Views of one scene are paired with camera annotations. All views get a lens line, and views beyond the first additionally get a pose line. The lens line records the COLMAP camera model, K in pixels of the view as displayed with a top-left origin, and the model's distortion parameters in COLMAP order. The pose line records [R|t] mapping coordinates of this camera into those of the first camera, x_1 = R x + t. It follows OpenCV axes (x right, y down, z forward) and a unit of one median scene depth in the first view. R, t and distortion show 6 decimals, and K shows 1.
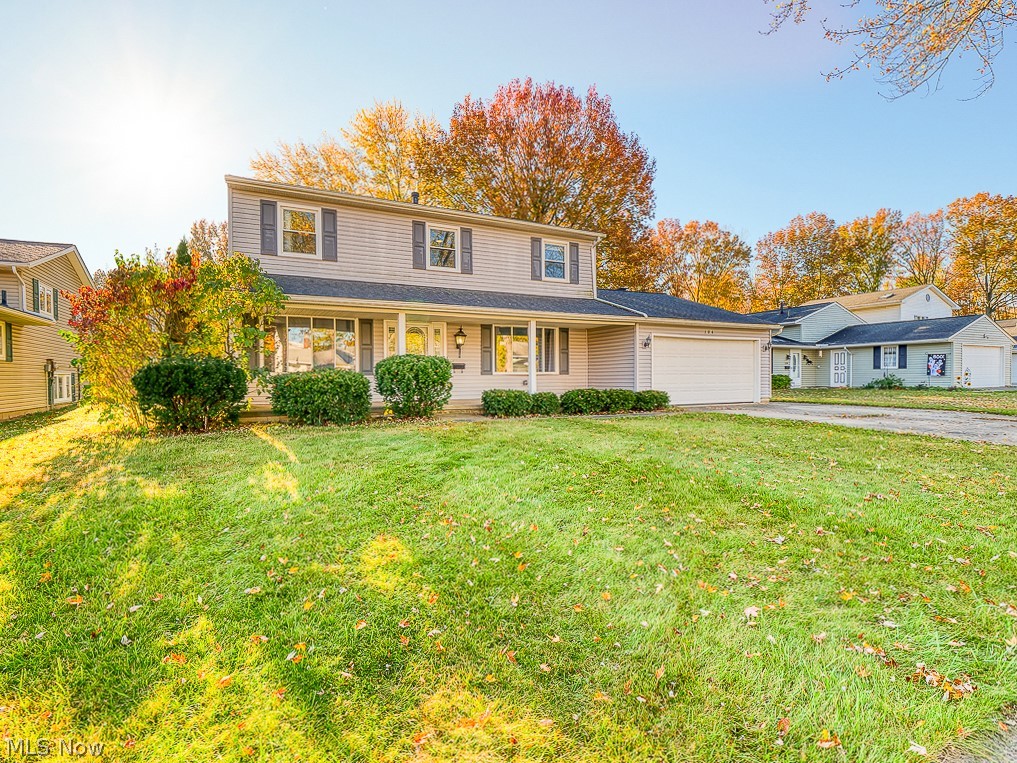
lens RADIAL K [[510.2, 0, 506.7], [0, 510.2, 391.7], [0, 0, 1]] dist [-0.012401, -0.001101]
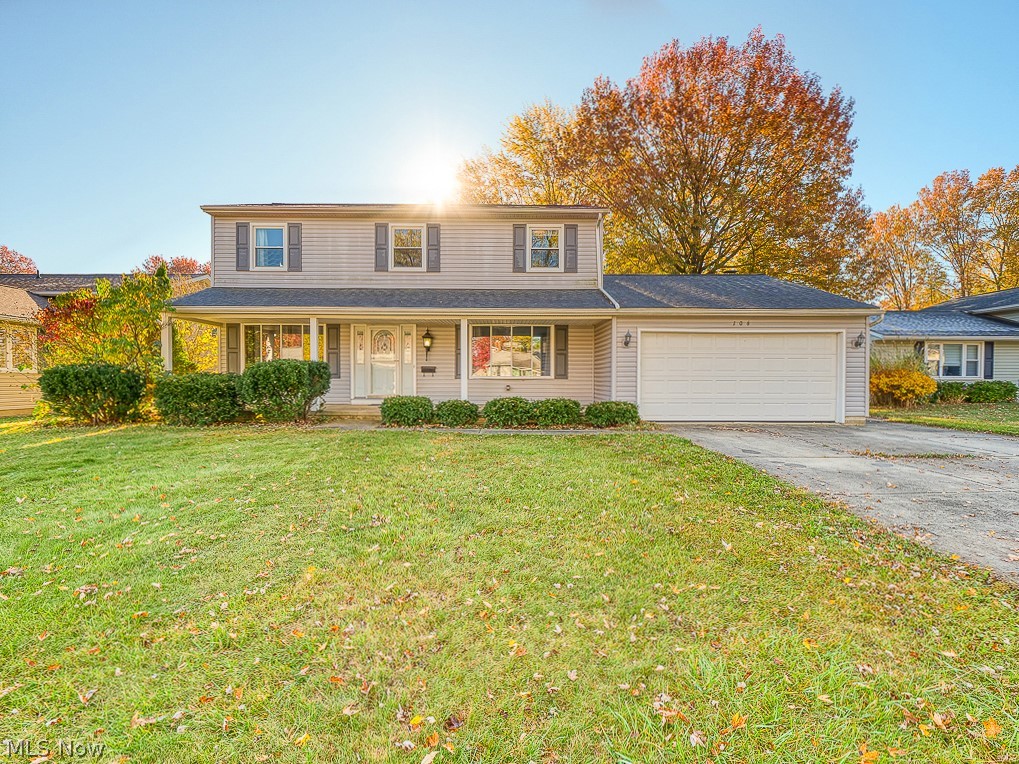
lens RADIAL K [[511.2, 0, 507.7], [0, 511.2, 392.2], [0, 0, 1]] dist [-0.012401, -0.001101]
pose [[0.890689, 0.022998, -0.454031, 0.474396], [-0.023406, 0.999715, 0.004723, -0.015802], [0.454010, 0.006420, 0.890974, 0.217034]]
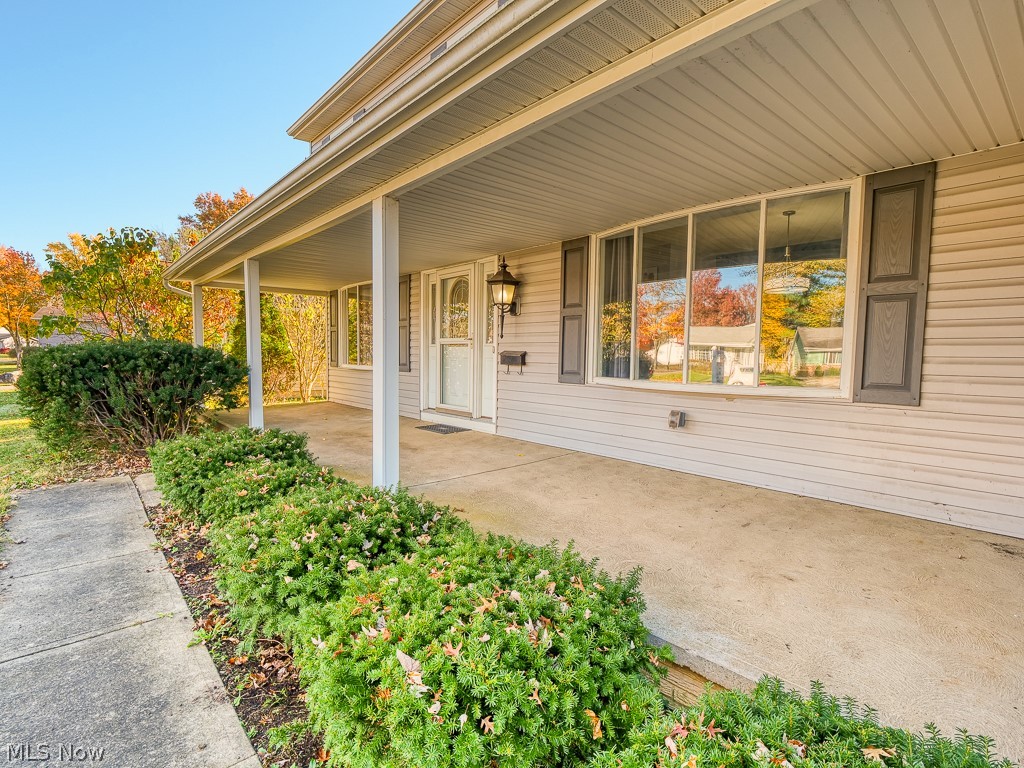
lens RADIAL K [[509.8, 0, 512.3], [0, 509.8, 380.7], [0, 0, 1]] dist [-0.012789, 0.000549]
pose [[0.235567, 0.062135, -0.969870, 0.304910], [-0.036901, 0.997806, 0.054962, -0.054490], [0.971157, 0.022842, 0.237343, 0.905330]]
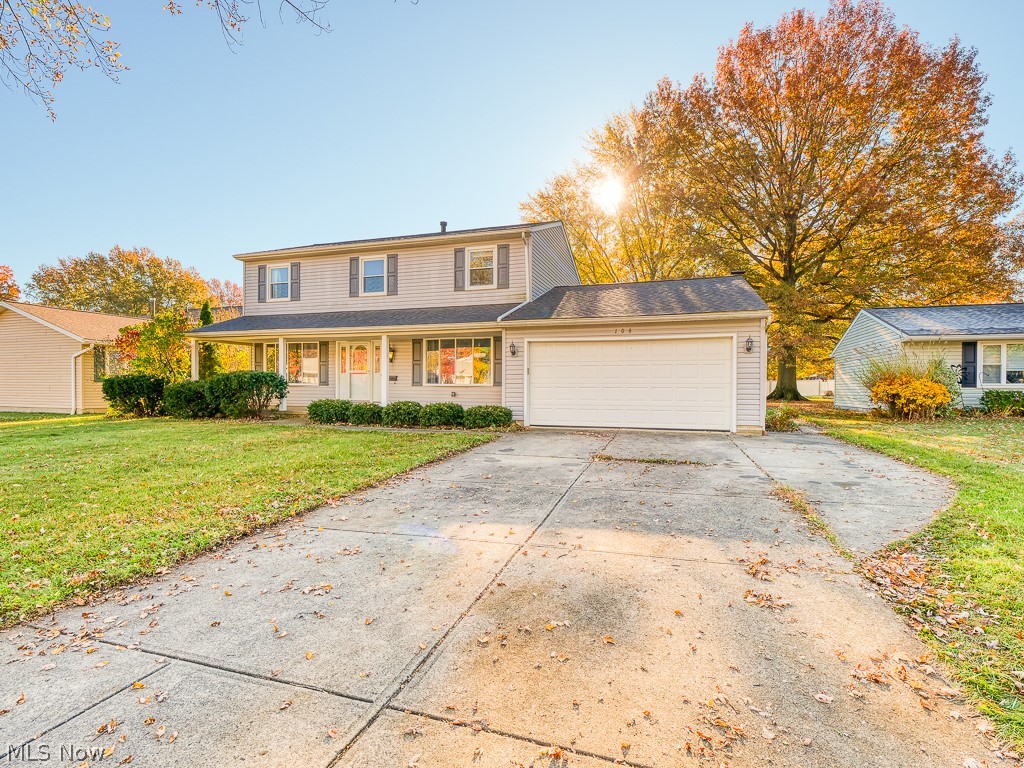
lens RADIAL K [[499.2, 0, 508.7], [0, 499.2, 398.0], [0, 0, 1]] dist [-0.001617, -0.000204]
pose [[0.703314, 0.026741, -0.710376, 0.871041], [-0.031397, 0.999486, 0.006539, -0.021657], [0.710185, 0.017705, 0.703792, 0.412619]]
